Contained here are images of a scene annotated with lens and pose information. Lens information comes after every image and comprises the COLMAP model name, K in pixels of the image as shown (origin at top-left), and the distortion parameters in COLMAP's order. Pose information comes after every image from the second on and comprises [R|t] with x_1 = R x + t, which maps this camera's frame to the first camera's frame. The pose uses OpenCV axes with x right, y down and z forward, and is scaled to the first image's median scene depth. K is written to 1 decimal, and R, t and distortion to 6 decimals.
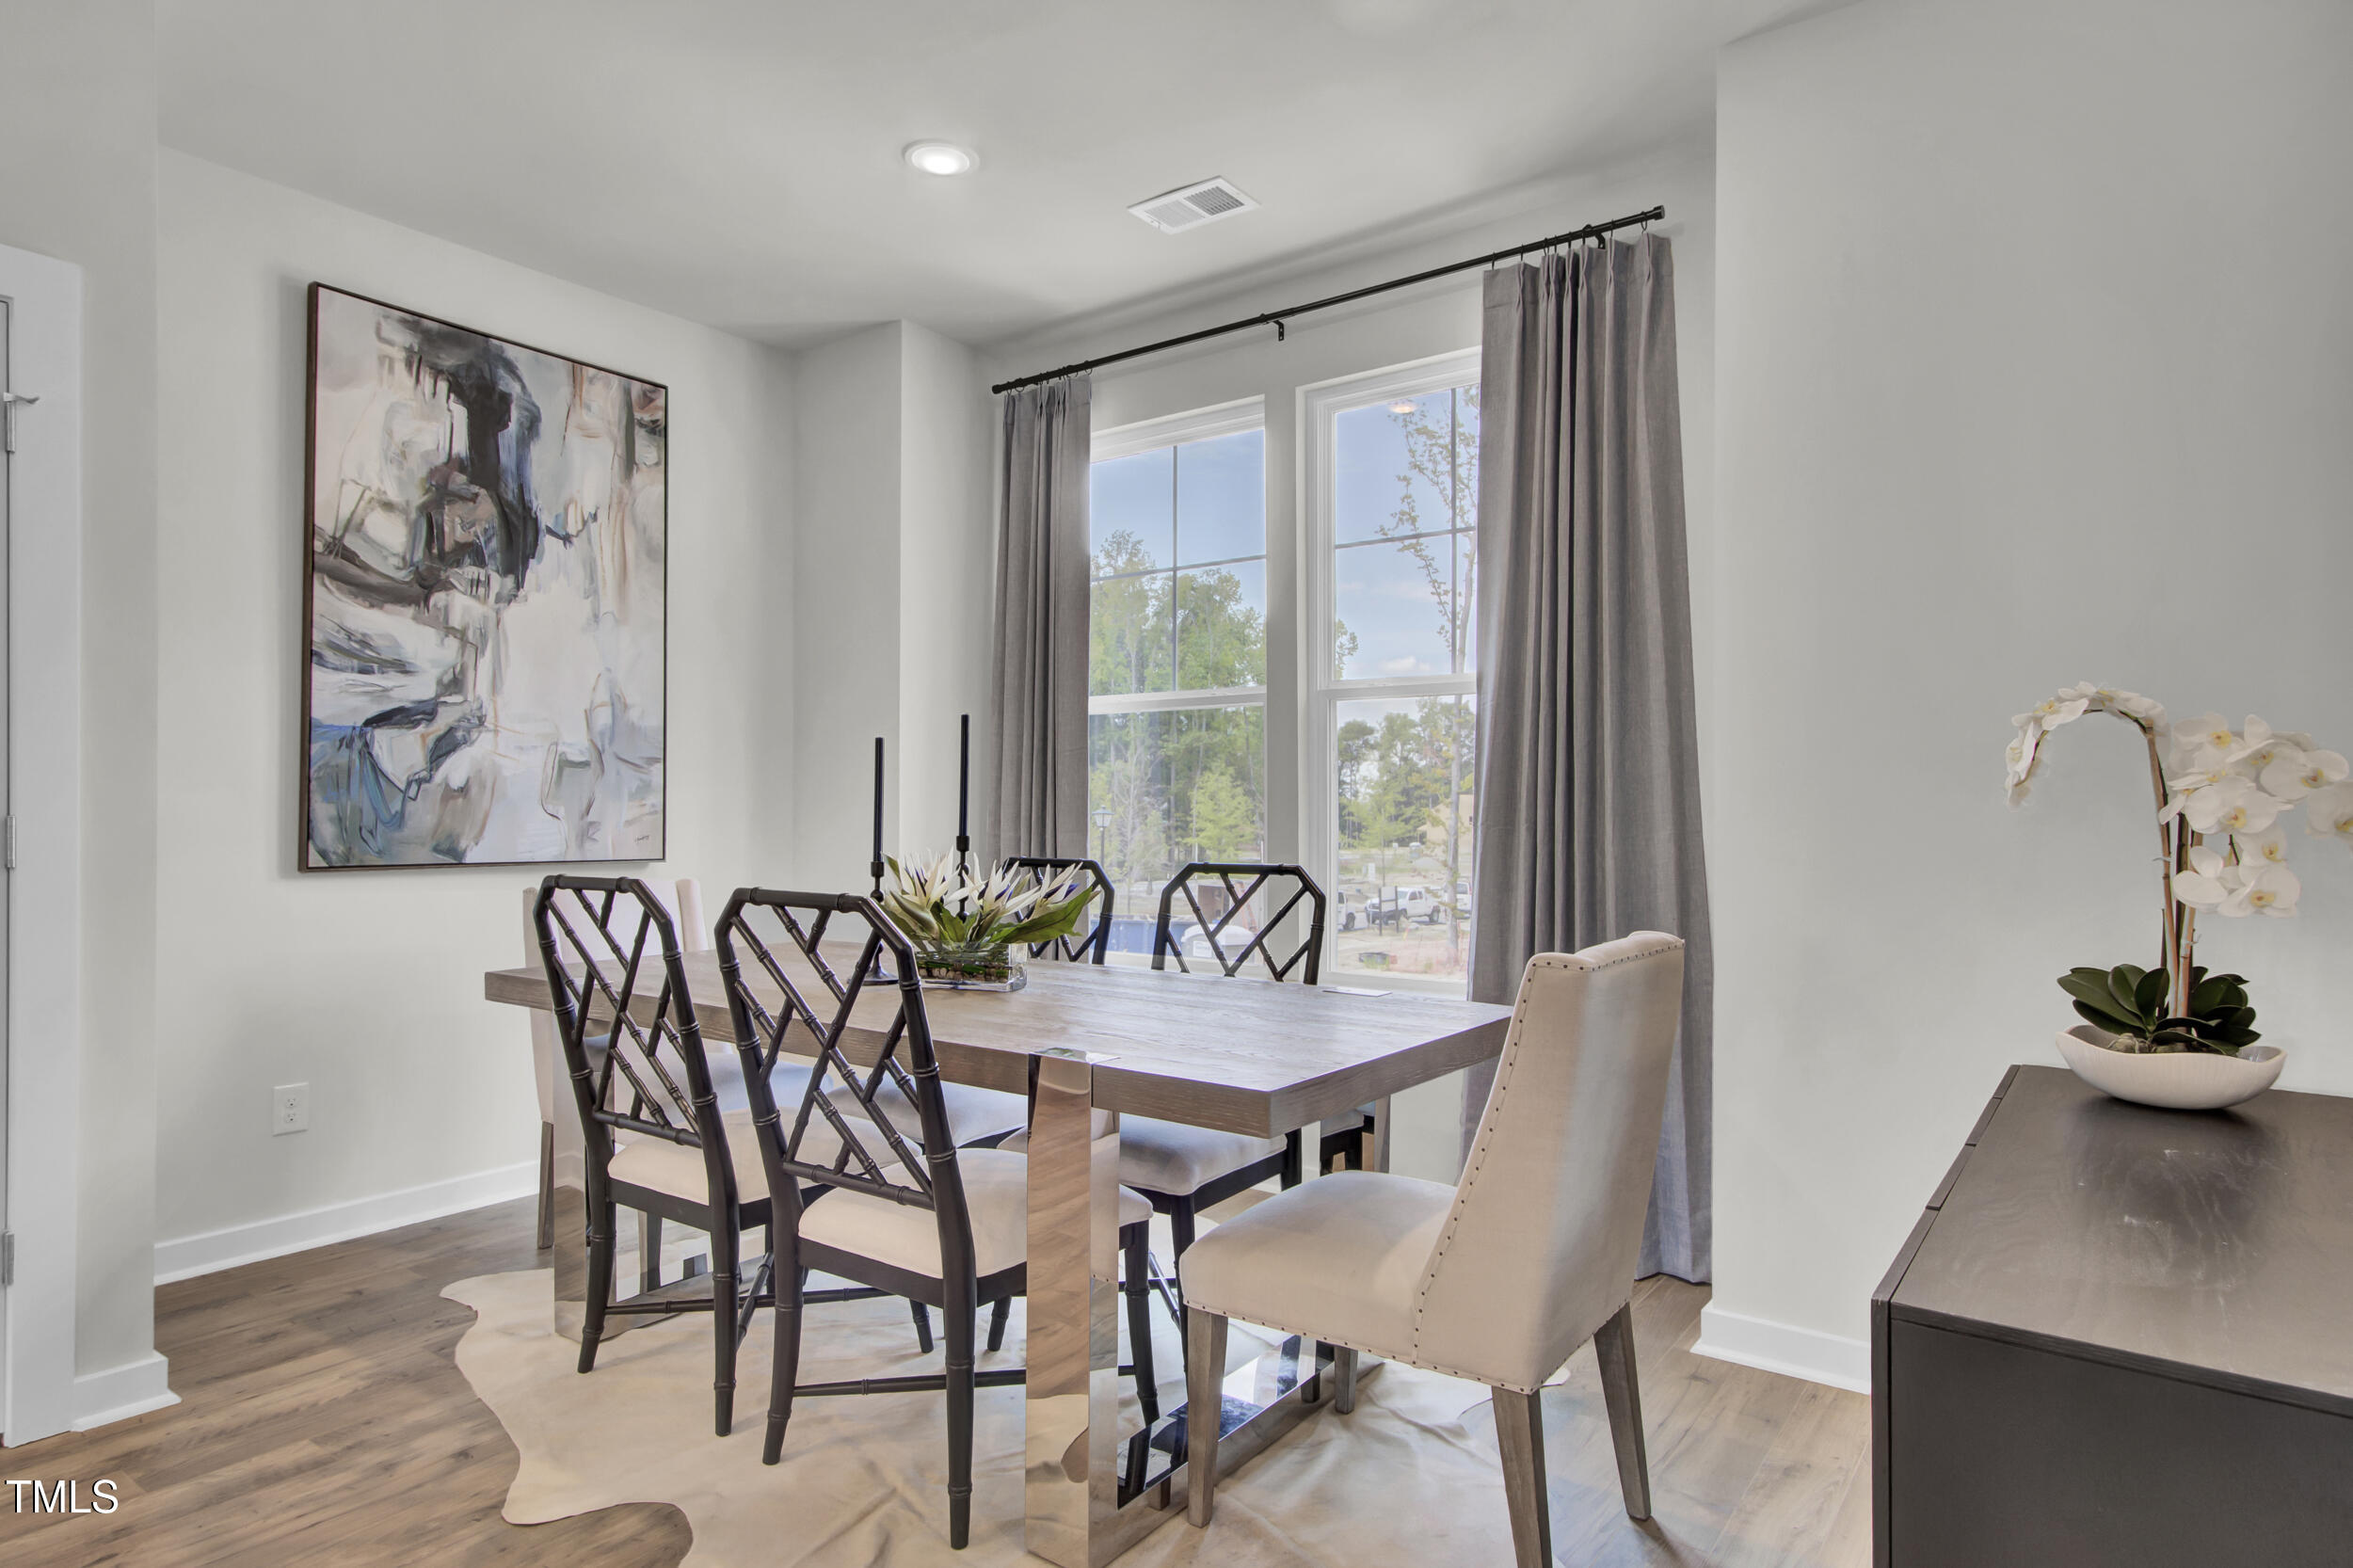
lens RADIAL K [[1287.7, 0, 1181.3], [0, 1287.7, 806.6], [0, 0, 1]] dist [-0.005284, 0.007945]
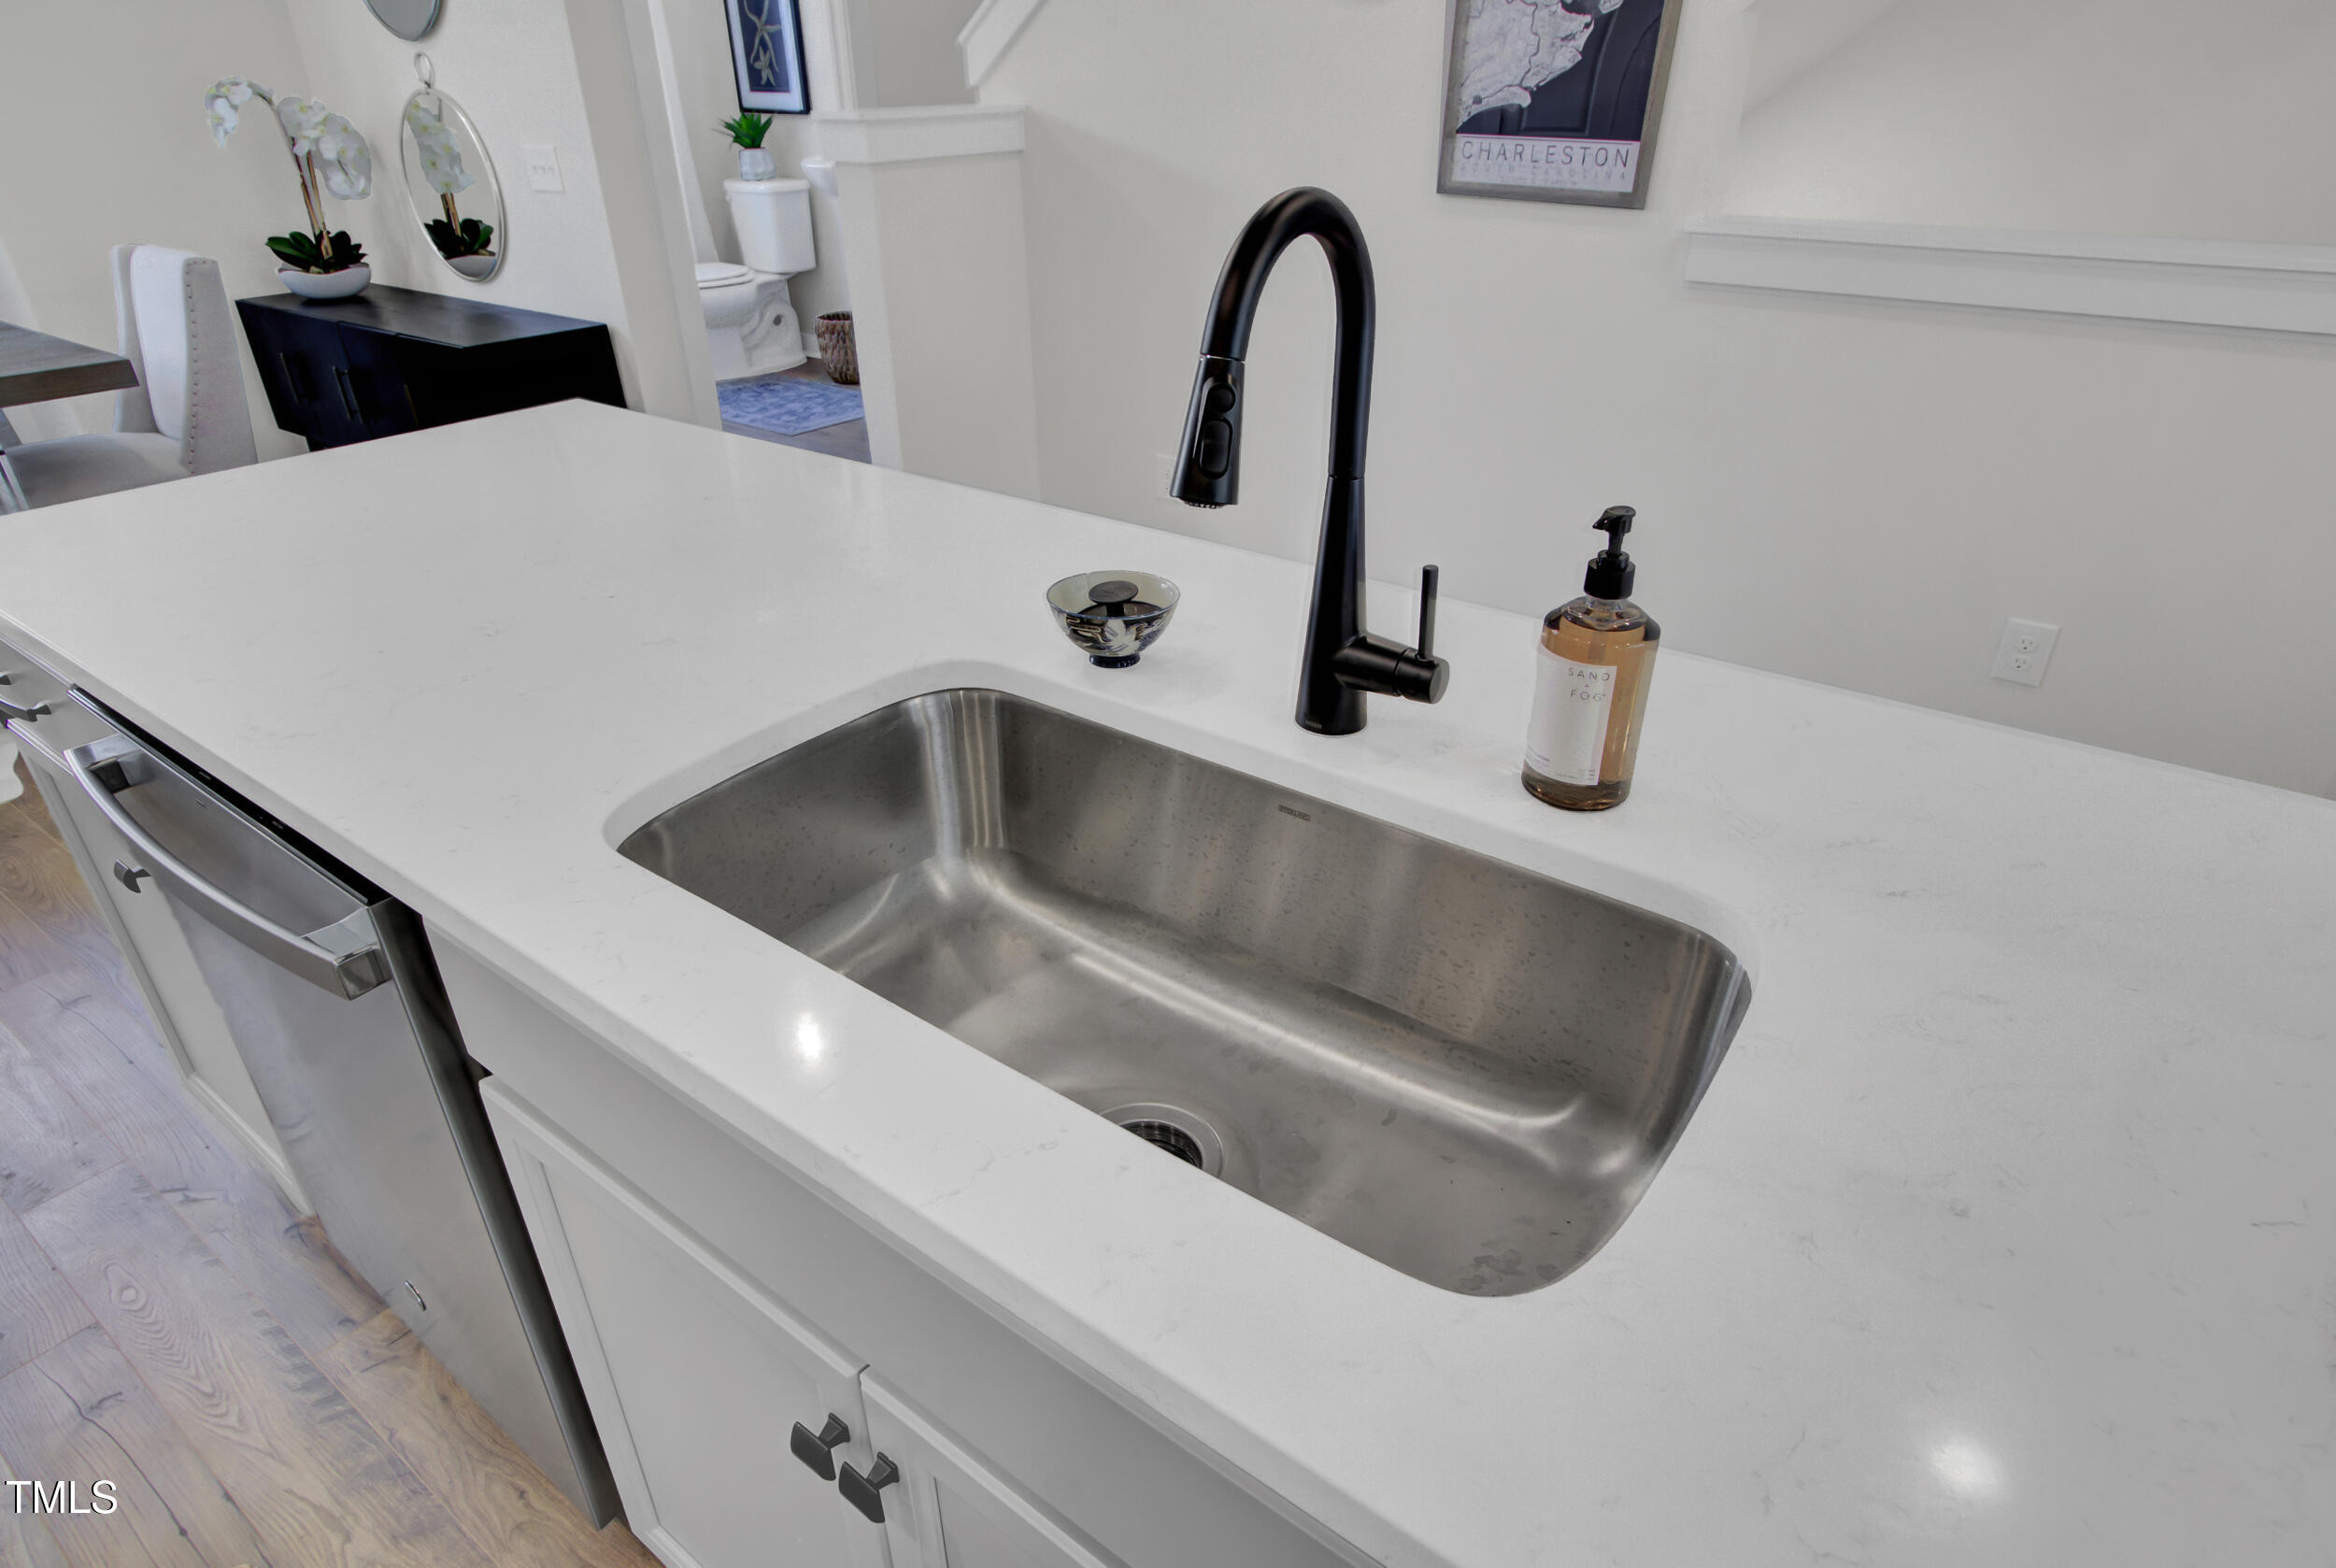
lens RADIAL K [[1278.5, 0, 1118.8], [0, 1278.5, 812.8], [0, 0, 1]] dist [-0.005284, 0.007945]
pose [[0.027123, -0.512042, 0.858532, -0.790359], [0.012164, 0.858954, 0.511909, -0.060954], [-0.999558, -0.003441, 0.029526, -0.206649]]
